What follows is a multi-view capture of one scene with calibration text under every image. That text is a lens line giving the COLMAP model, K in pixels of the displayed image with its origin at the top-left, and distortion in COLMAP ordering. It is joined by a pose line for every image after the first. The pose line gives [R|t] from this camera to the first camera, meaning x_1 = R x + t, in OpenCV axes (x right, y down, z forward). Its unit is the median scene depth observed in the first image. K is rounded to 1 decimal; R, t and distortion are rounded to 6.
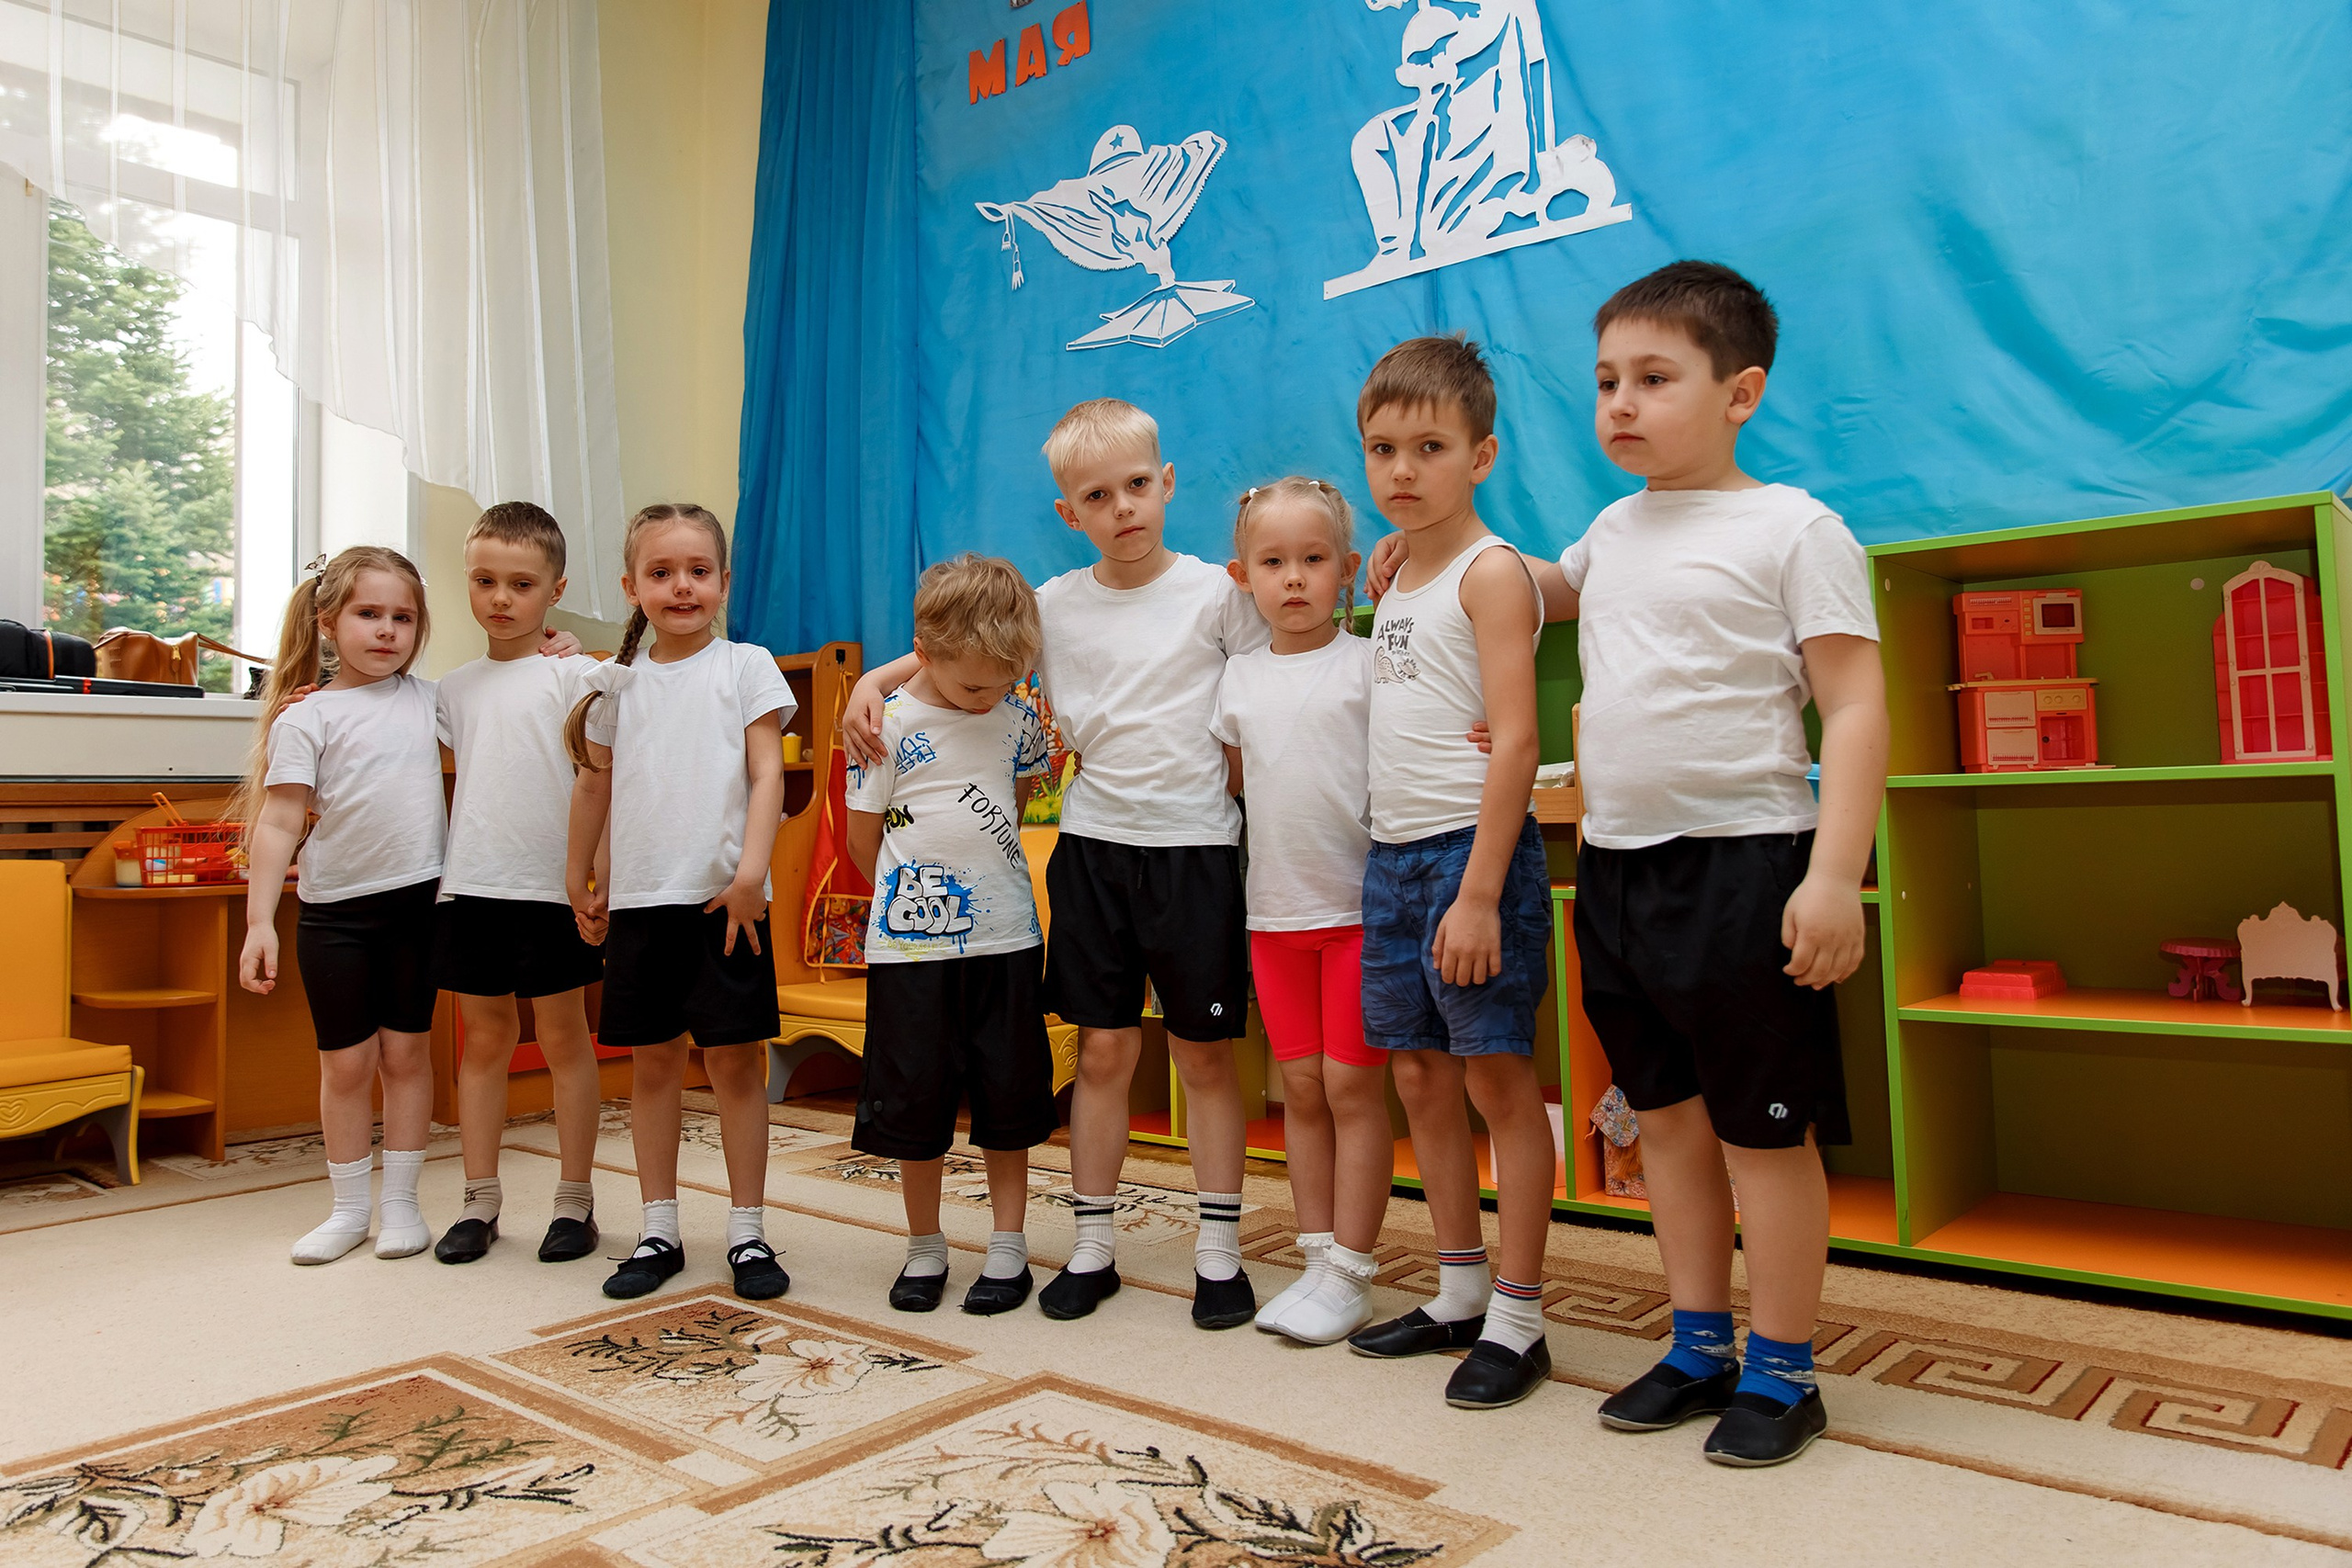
lens RADIAL K [[1704.5, 0, 1072.0], [0, 1704.5, 715.1], [0, 0, 1]] dist [0.006289, -0.013245]
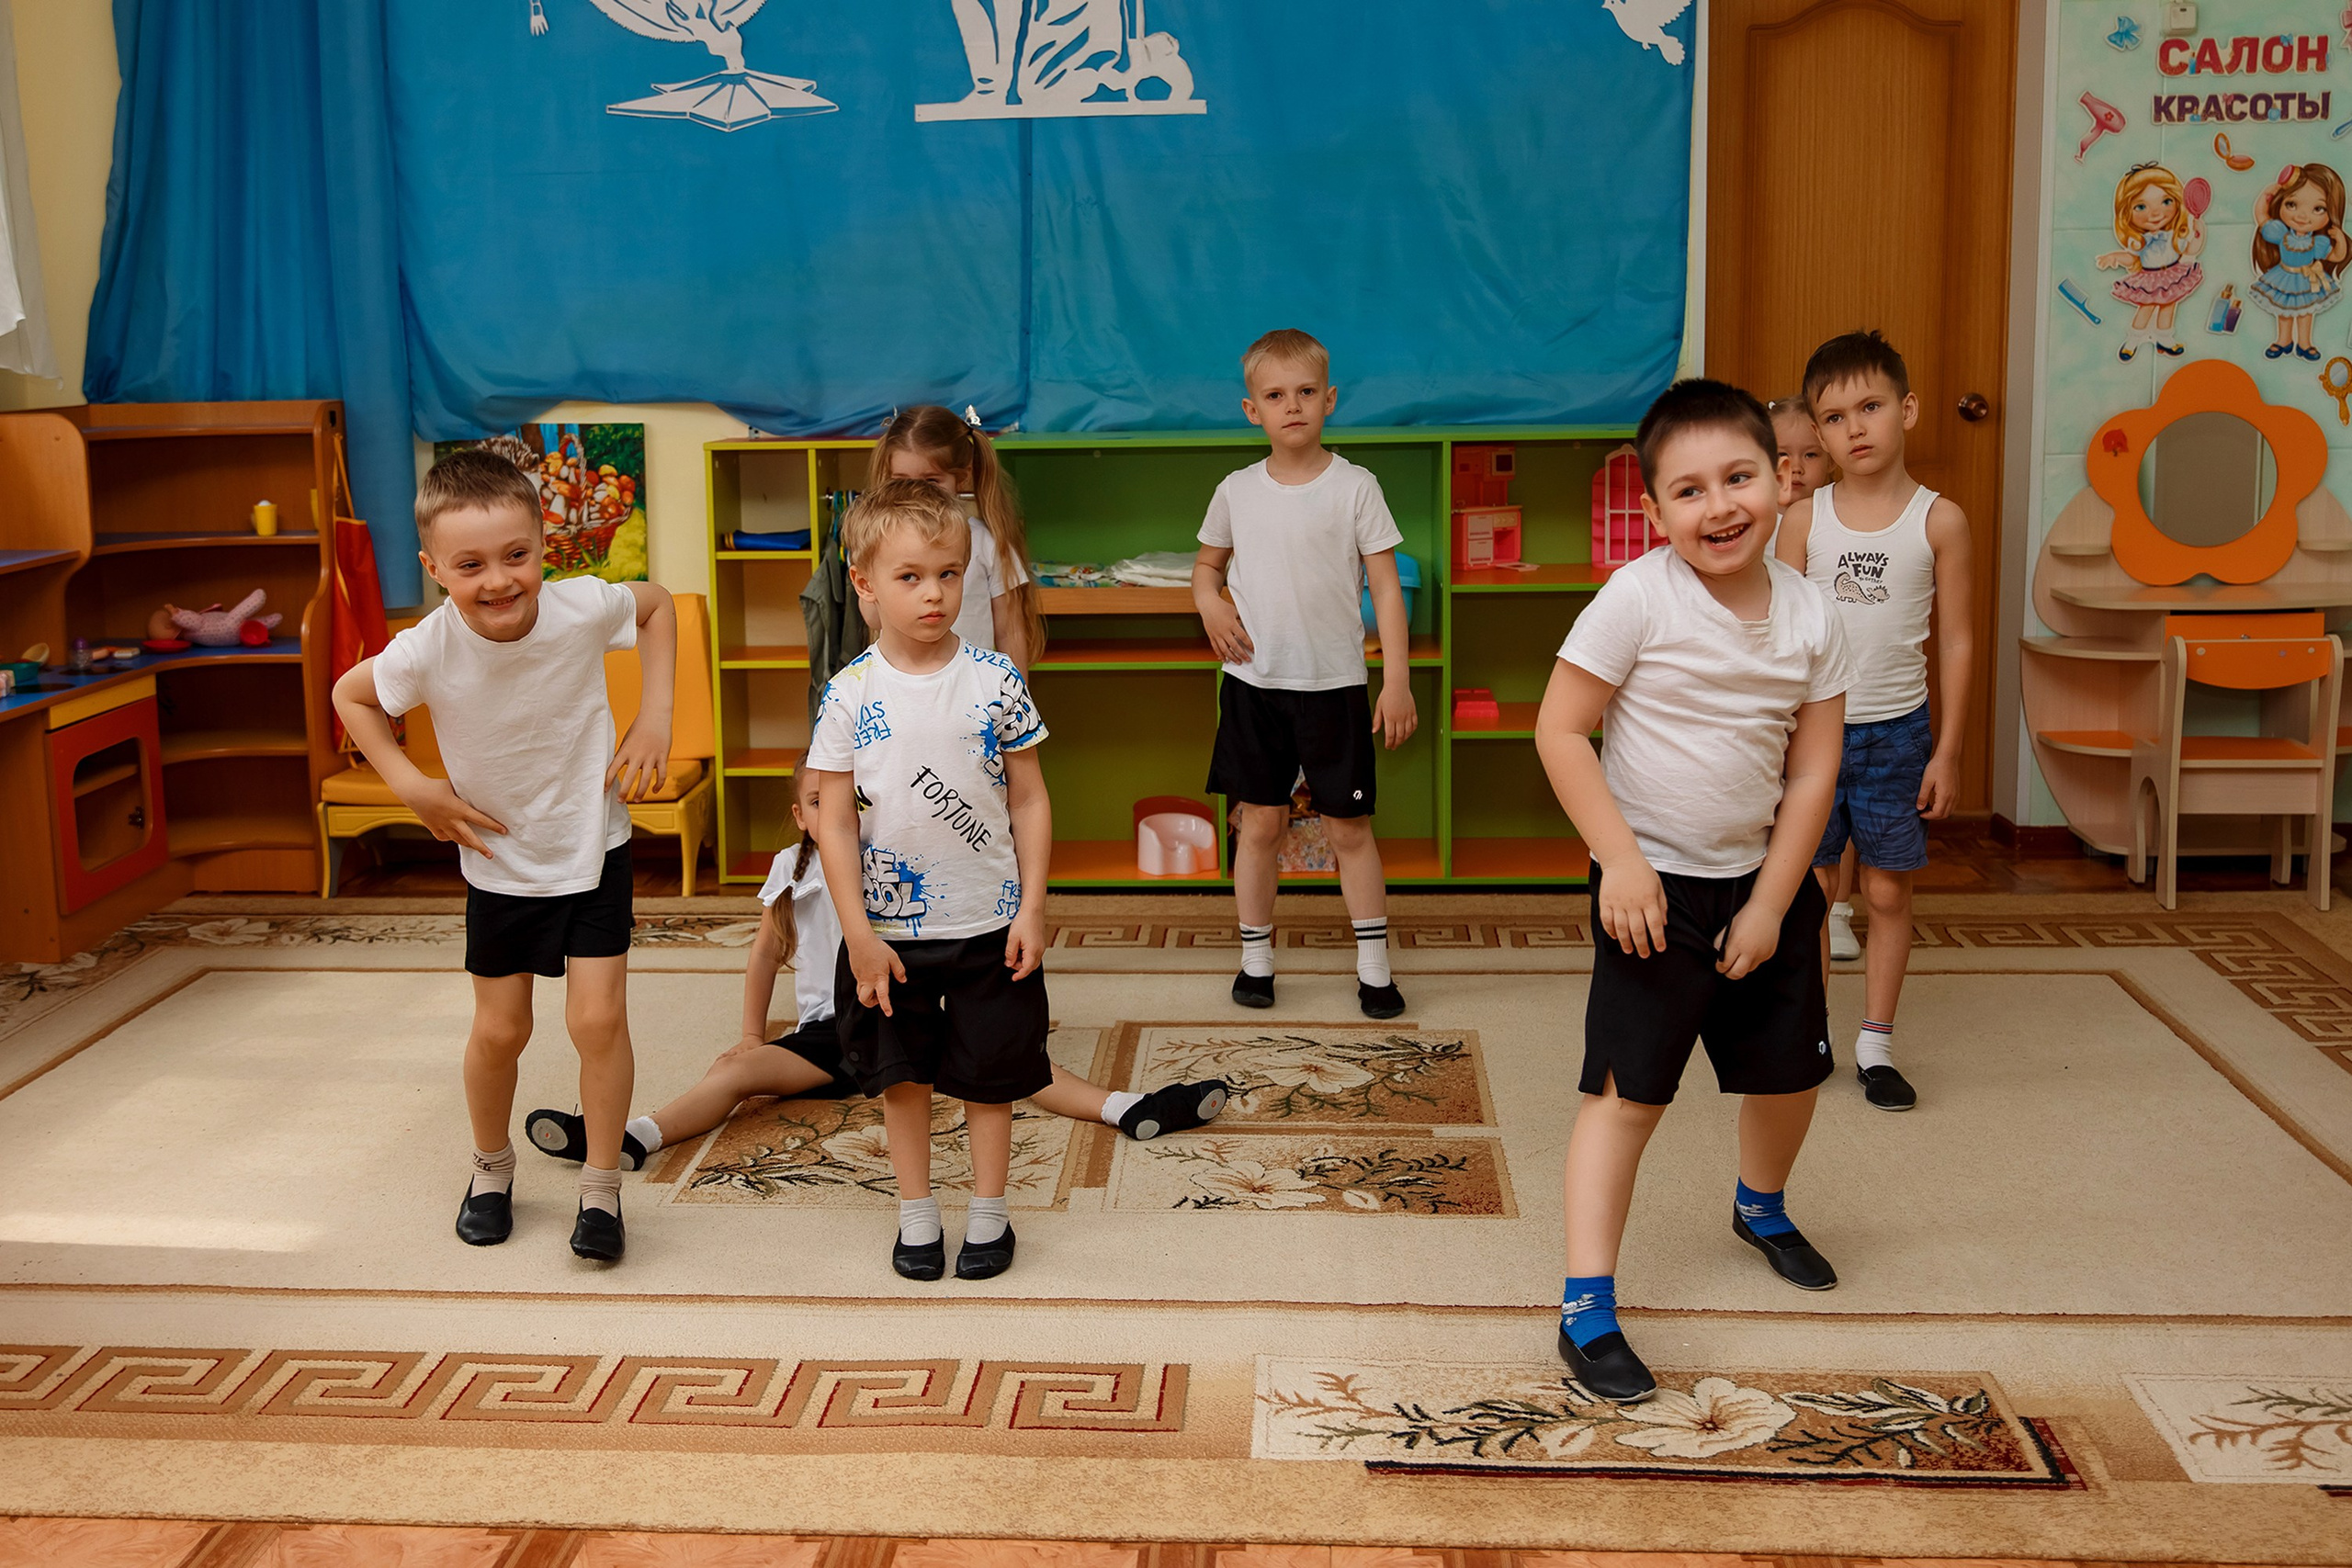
lens RADIAL K [[2596.9, 0, 1064.1], [0, 2596.9, 712.4], [0, 0, 1]] dist [-0.014836, 0.003180]
pose [[0.793076, -0.084888, 0.603179, -1.194599], [-0.034870, 0.982291, 0.184089, -0.263738], [-0.608124, -0.167029, 0.776071, -0.615229]]
